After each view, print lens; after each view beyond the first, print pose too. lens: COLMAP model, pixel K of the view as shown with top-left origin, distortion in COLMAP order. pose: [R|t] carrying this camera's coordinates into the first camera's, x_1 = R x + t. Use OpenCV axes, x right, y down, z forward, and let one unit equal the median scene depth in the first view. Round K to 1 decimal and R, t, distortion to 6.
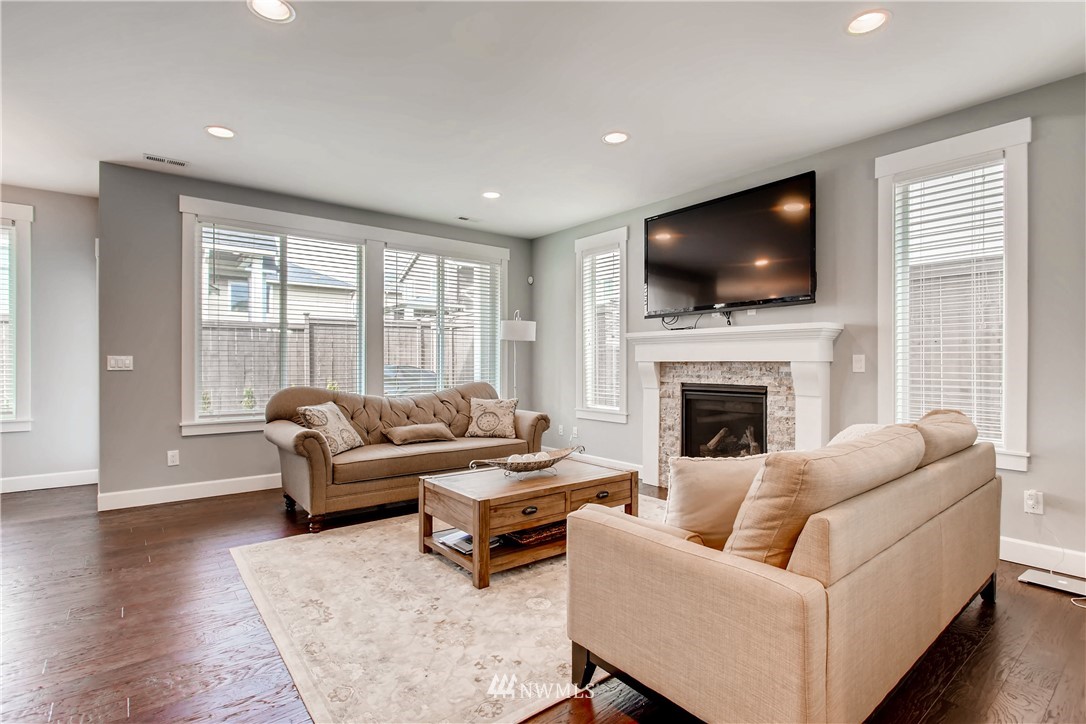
lens RADIAL K [[524.0, 0, 546.0], [0, 524.0, 361.8], [0, 0, 1]] dist [-0.005119, -0.000101]
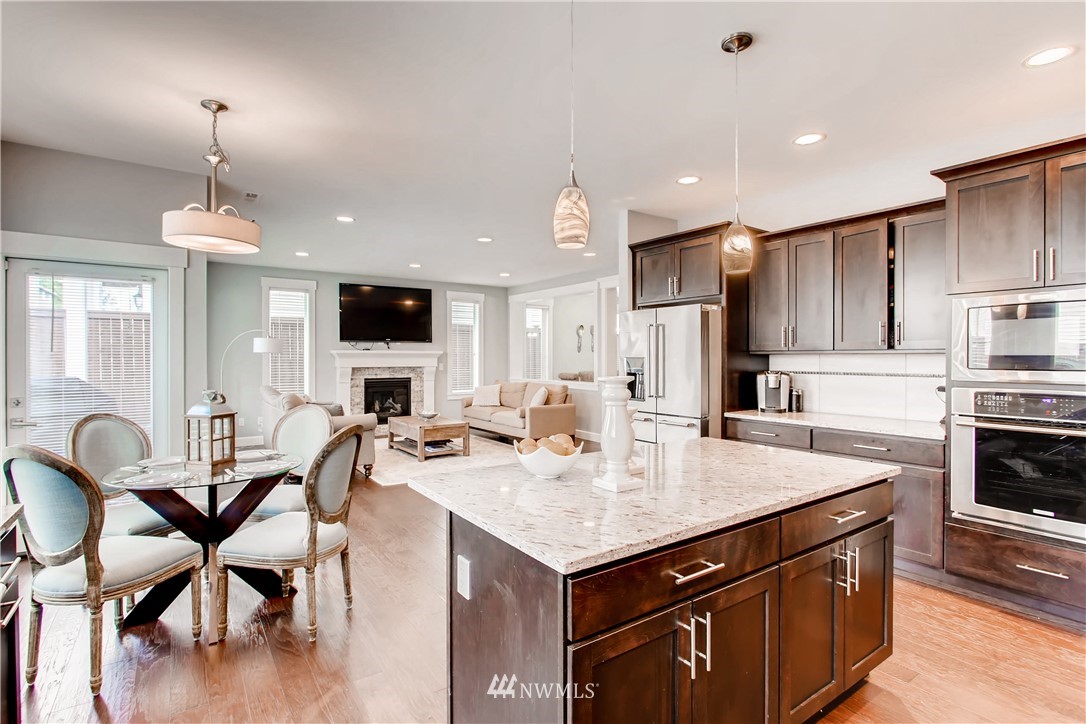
lens RADIAL K [[524.0, 0, 545.9], [0, 524.0, 364.3], [0, 0, 1]] dist [-0.005119, -0.000101]
pose [[0.084458, 0.000335, 0.996427, -1.643157], [0.007075, 0.999975, -0.000936, -0.003810], [-0.996402, 0.007129, 0.084453, 0.218356]]
